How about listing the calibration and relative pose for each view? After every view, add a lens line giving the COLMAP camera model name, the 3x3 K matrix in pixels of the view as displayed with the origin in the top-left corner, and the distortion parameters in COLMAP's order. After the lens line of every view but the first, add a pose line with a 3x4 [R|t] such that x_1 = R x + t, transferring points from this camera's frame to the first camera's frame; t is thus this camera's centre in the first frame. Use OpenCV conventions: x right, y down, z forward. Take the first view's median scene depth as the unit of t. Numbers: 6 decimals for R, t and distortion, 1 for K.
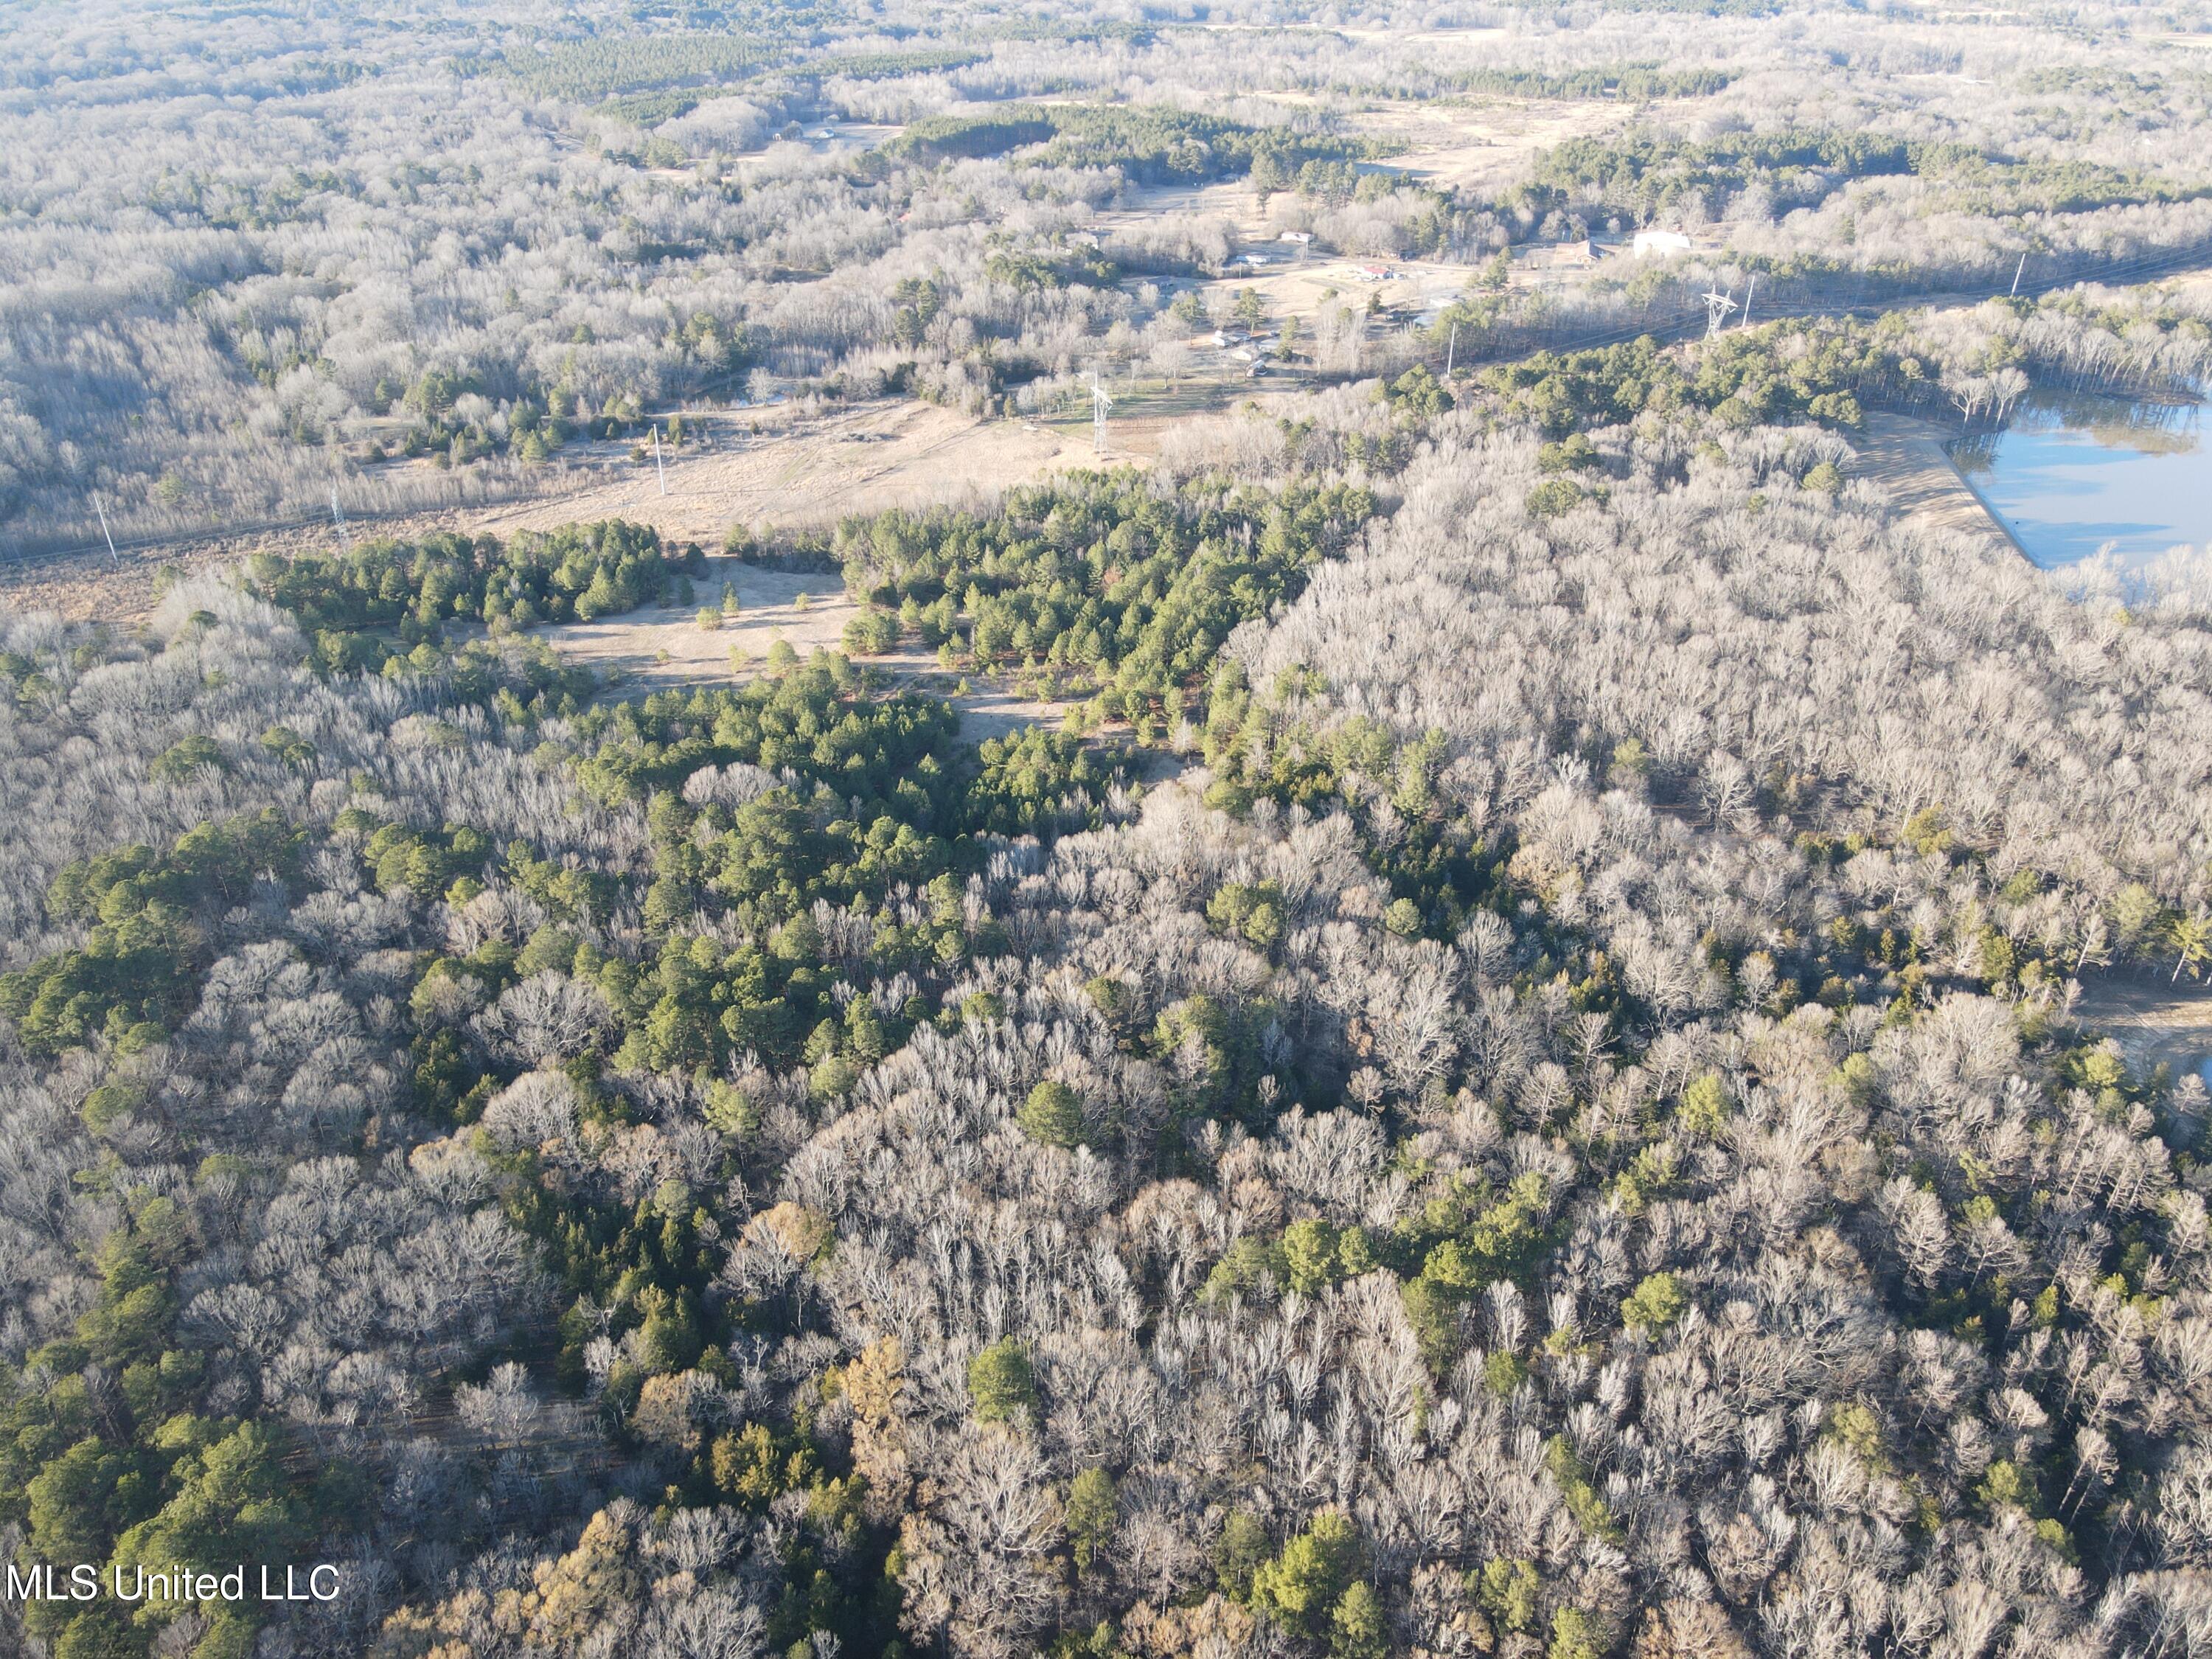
lens RADIAL K [[1623.8, 0, 1103.6], [0, 1623.8, 831.0], [0, 0, 1]] dist [0.016060, -0.002335]
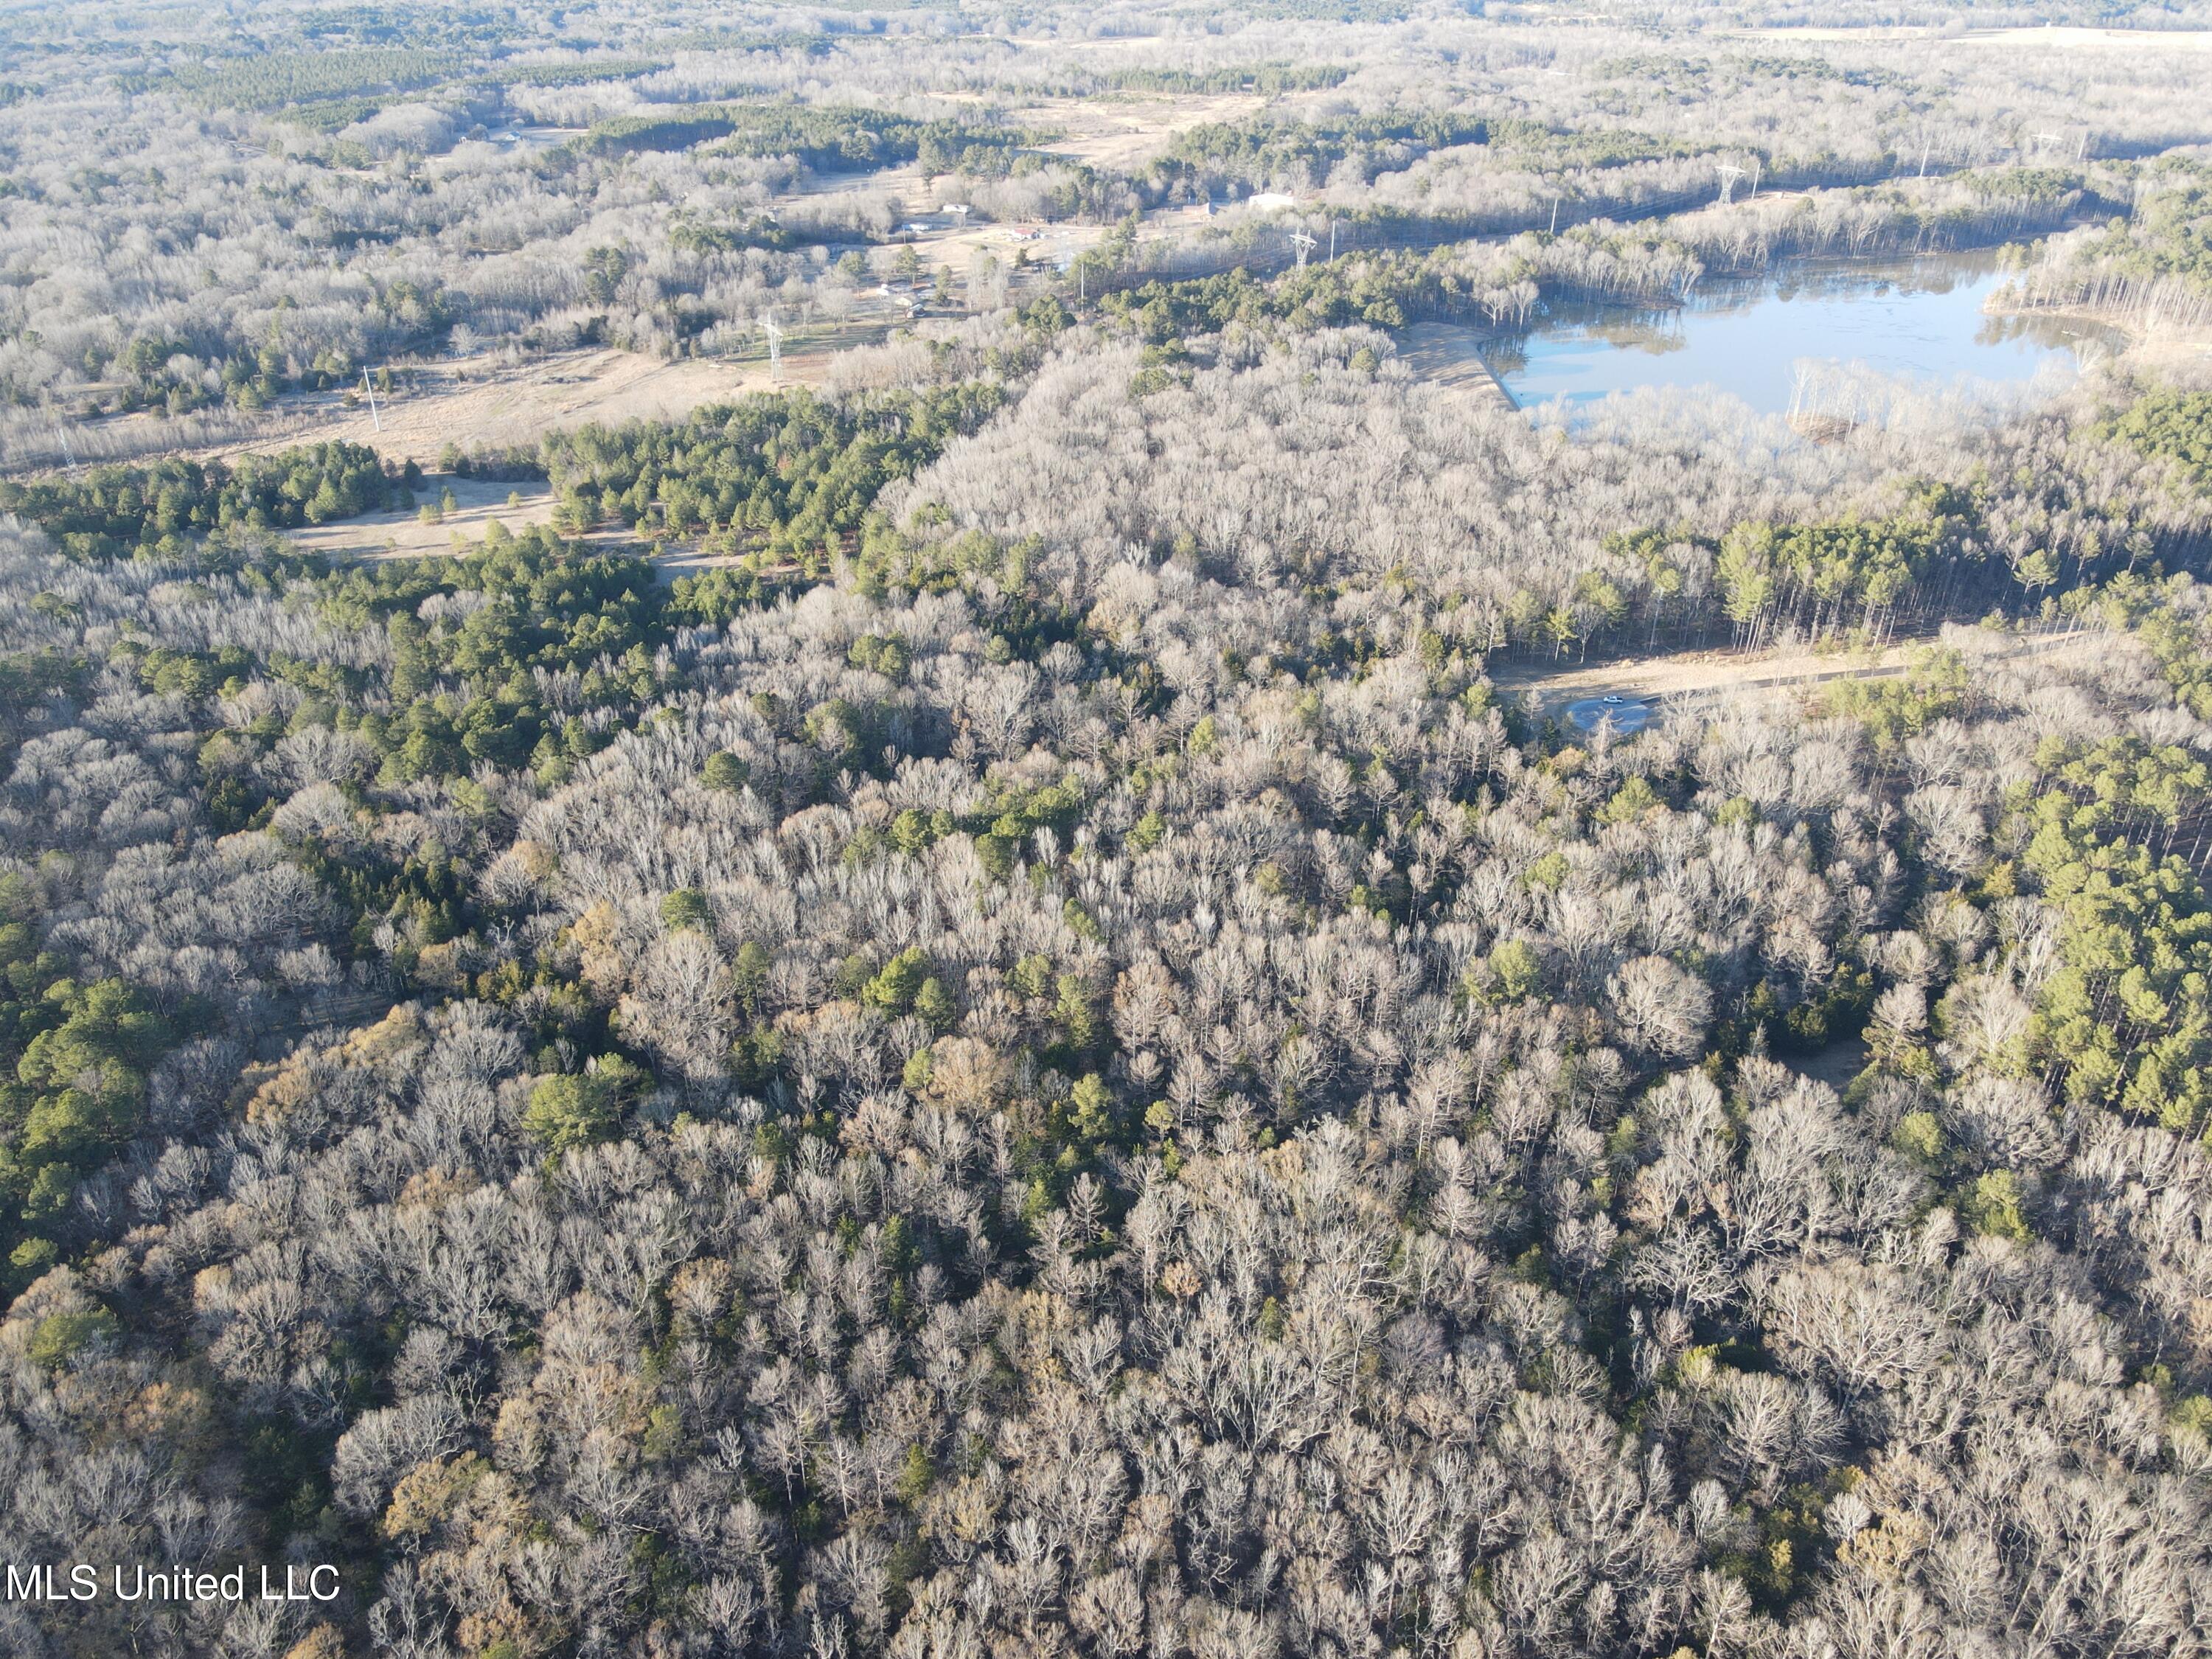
lens RADIAL K [[1623.8, 0, 1102.7], [0, 1623.8, 835.7], [0, 0, 1]] dist [0.016060, -0.002335]
pose [[0.986461, -0.083487, 0.141155, 0.045560], [0.084972, 0.996373, -0.004520, 0.141824], [-0.140266, 0.016453, 0.989977, -0.202985]]
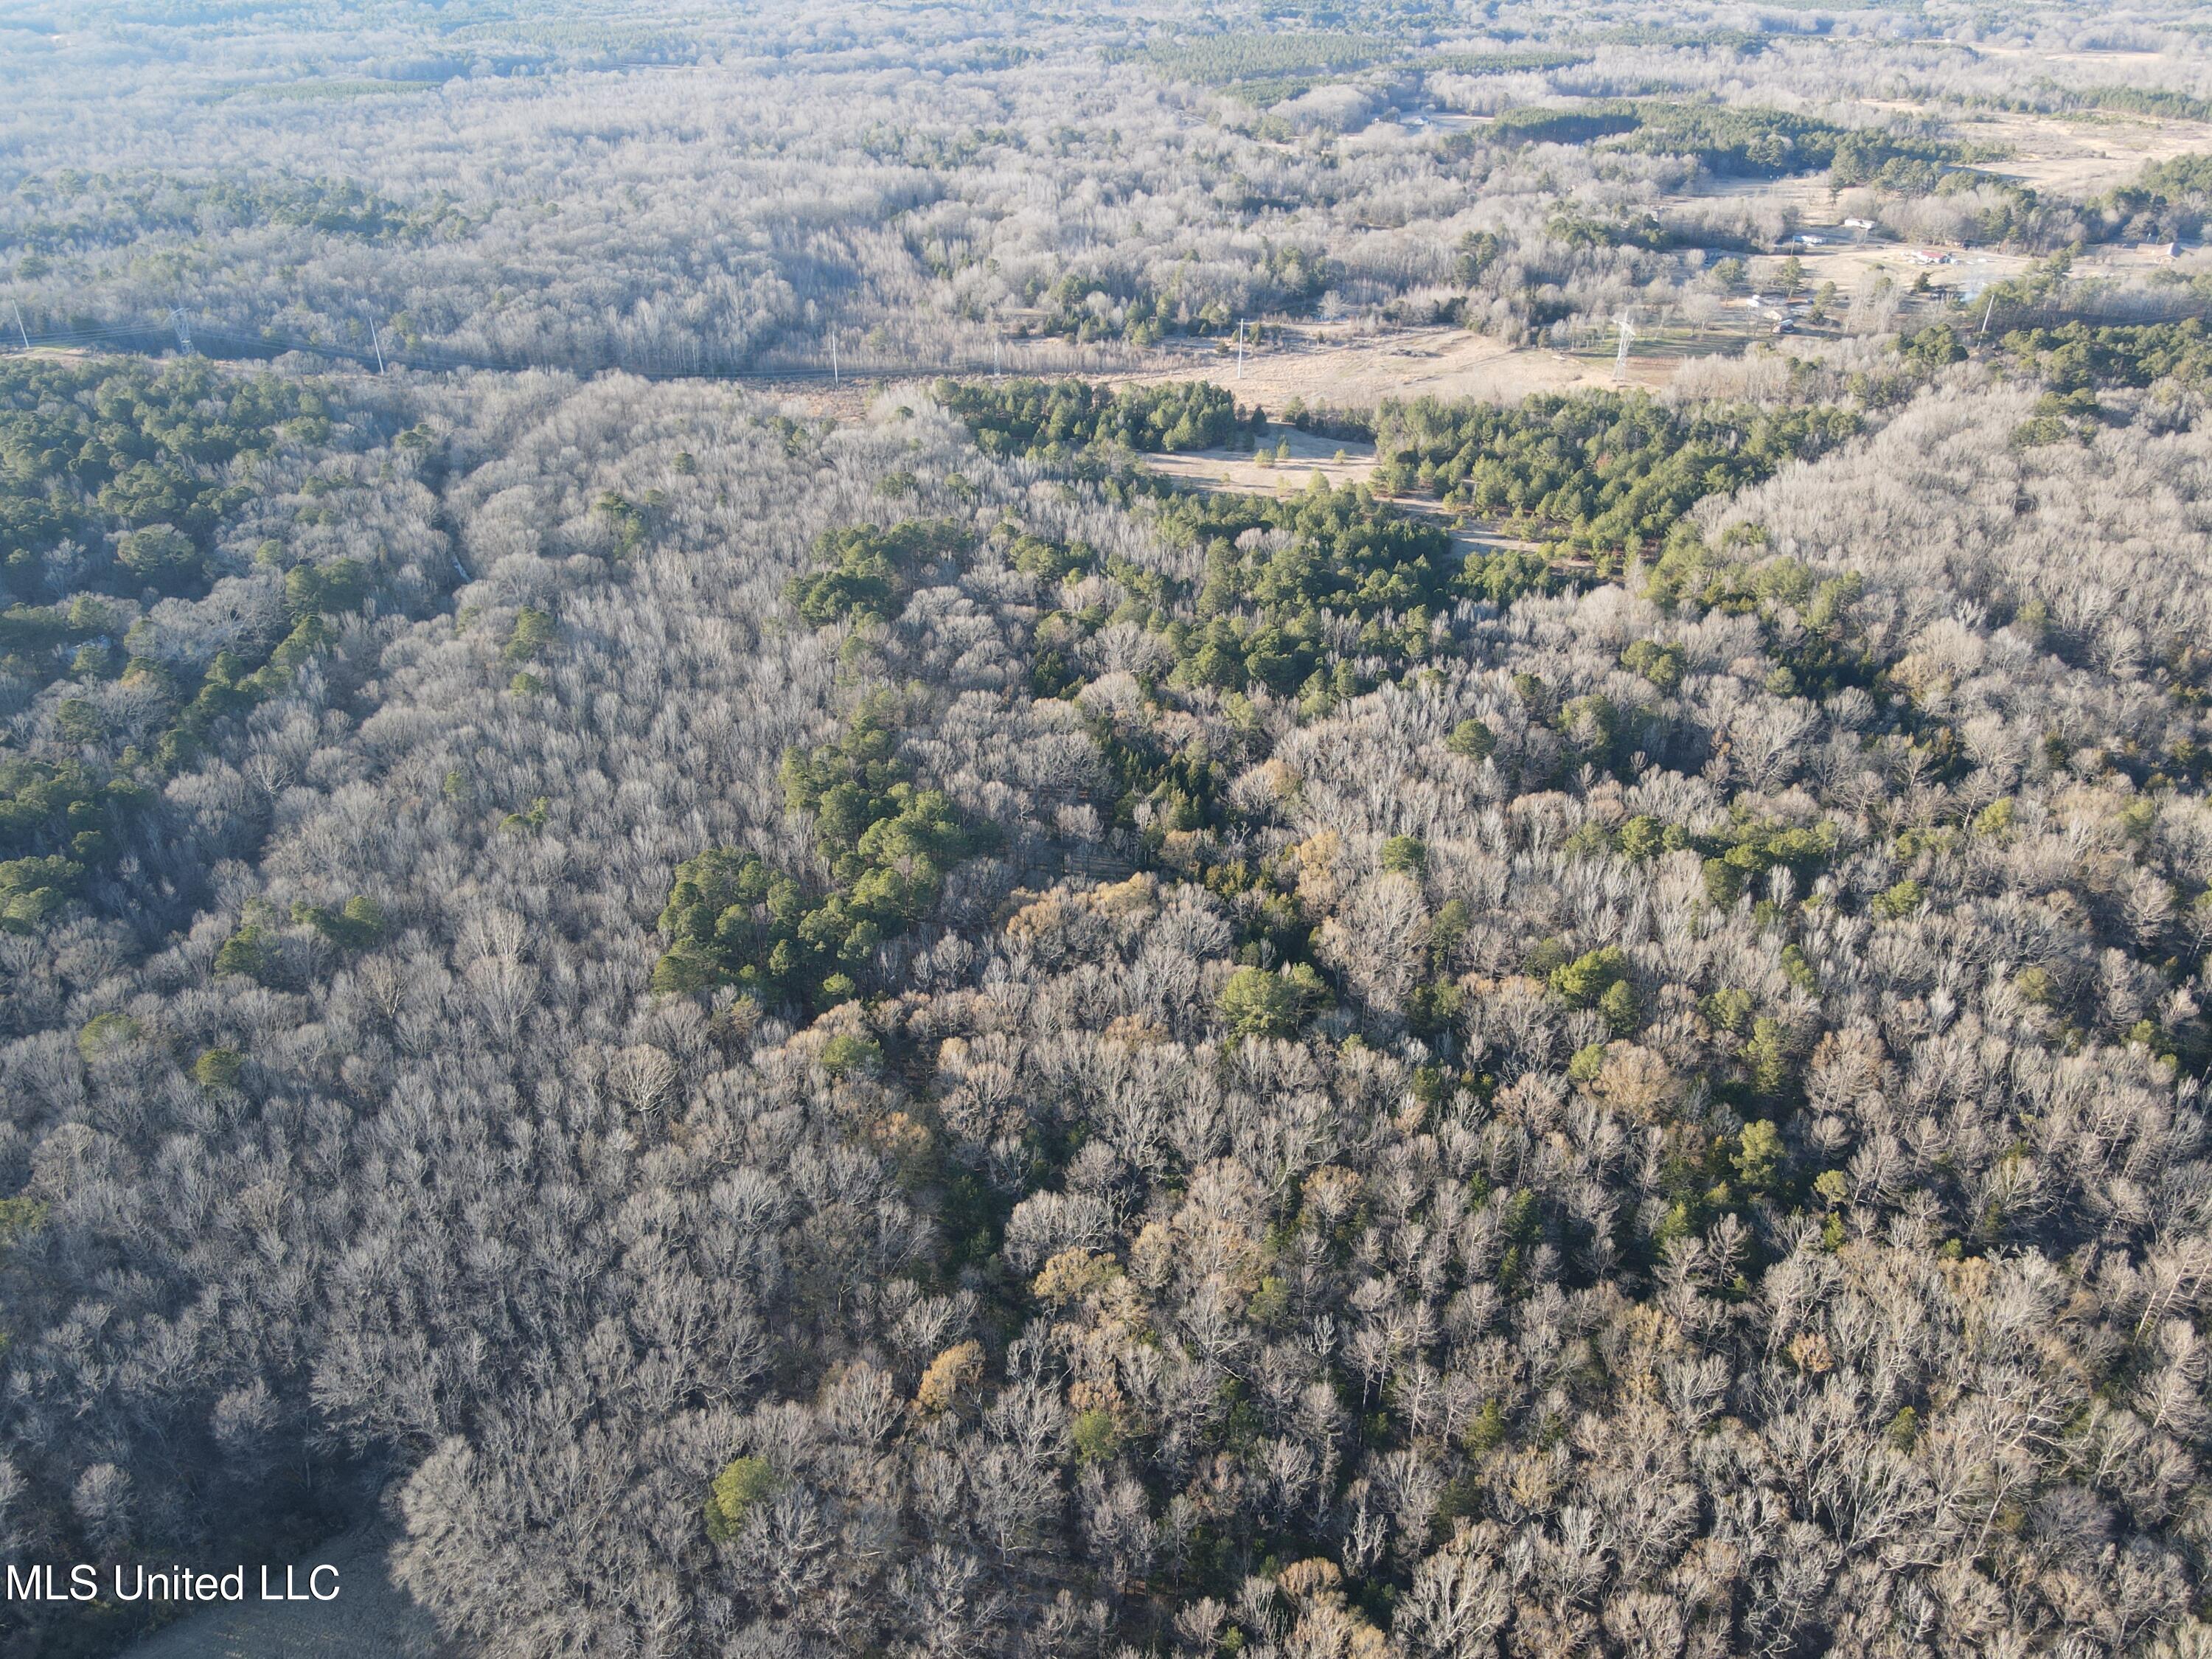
lens RADIAL K [[1623.8, 0, 1106.5], [0, 1623.8, 843.3], [0, 0, 1]] dist [0.016060, -0.002335]
pose [[0.945074, 0.167699, -0.280556, 0.043298], [-0.168819, 0.985437, 0.020351, 0.156193], [0.279883, 0.028130, 0.959622, -0.224940]]
